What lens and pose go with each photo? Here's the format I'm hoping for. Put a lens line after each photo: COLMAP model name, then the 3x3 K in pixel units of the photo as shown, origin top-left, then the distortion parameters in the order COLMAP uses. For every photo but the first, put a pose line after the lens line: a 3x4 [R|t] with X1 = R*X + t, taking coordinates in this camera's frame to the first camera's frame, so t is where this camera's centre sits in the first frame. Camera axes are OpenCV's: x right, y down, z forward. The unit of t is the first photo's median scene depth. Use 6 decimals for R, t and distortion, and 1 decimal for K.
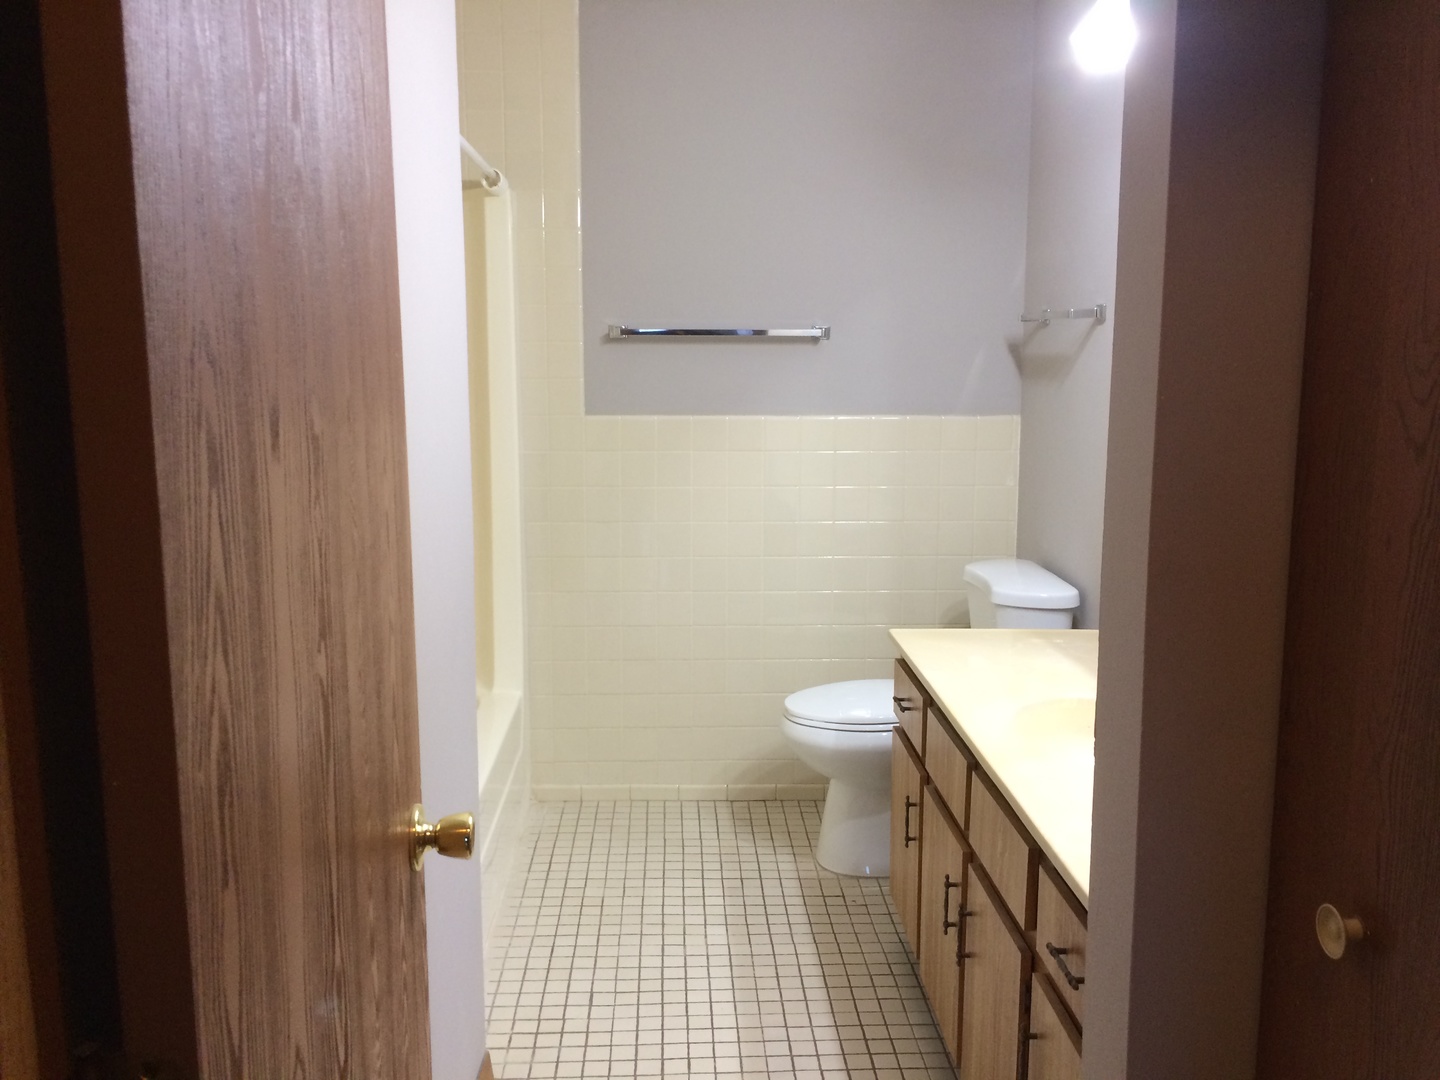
lens RADIAL K [[1259.1, 0, 721.3], [0, 1259.1, 548.1], [0, 0, 1]] dist [0.052680, -0.006880]
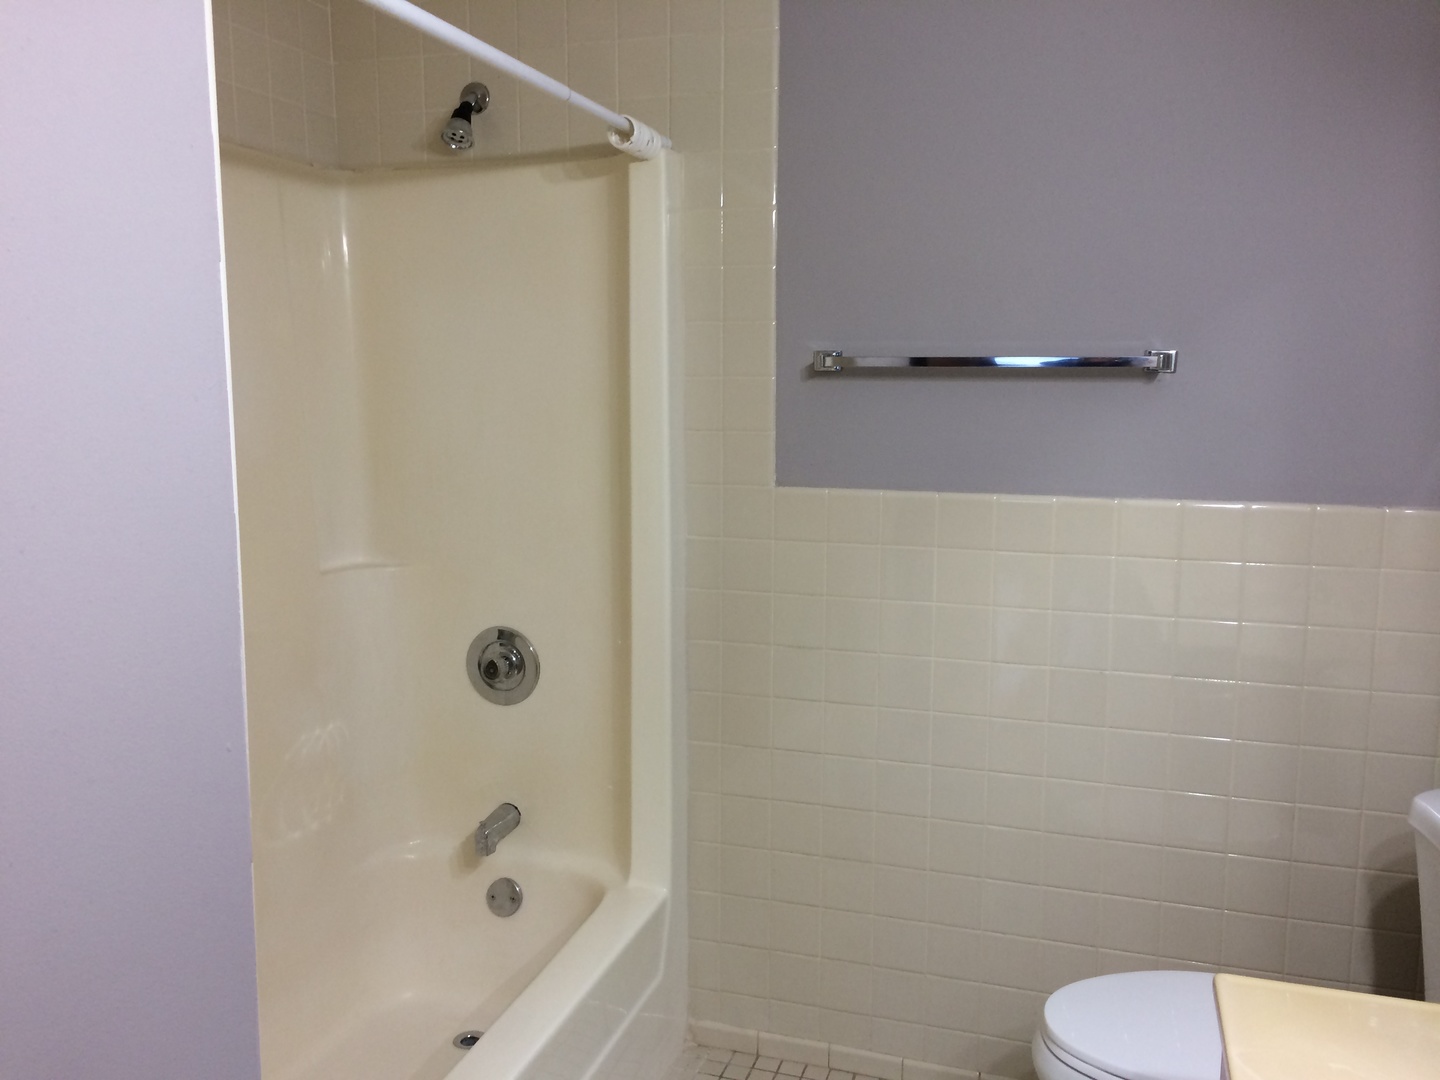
lens RADIAL K [[1259.1, 0, 721.3], [0, 1259.1, 548.1], [0, 0, 1]] dist [0.052680, -0.006880]
pose [[0.939626, 0.050392, -0.338472, 0.091074], [-0.058606, 0.998182, -0.014085, -0.061954], [0.337147, 0.033071, 0.940871, 0.367182]]
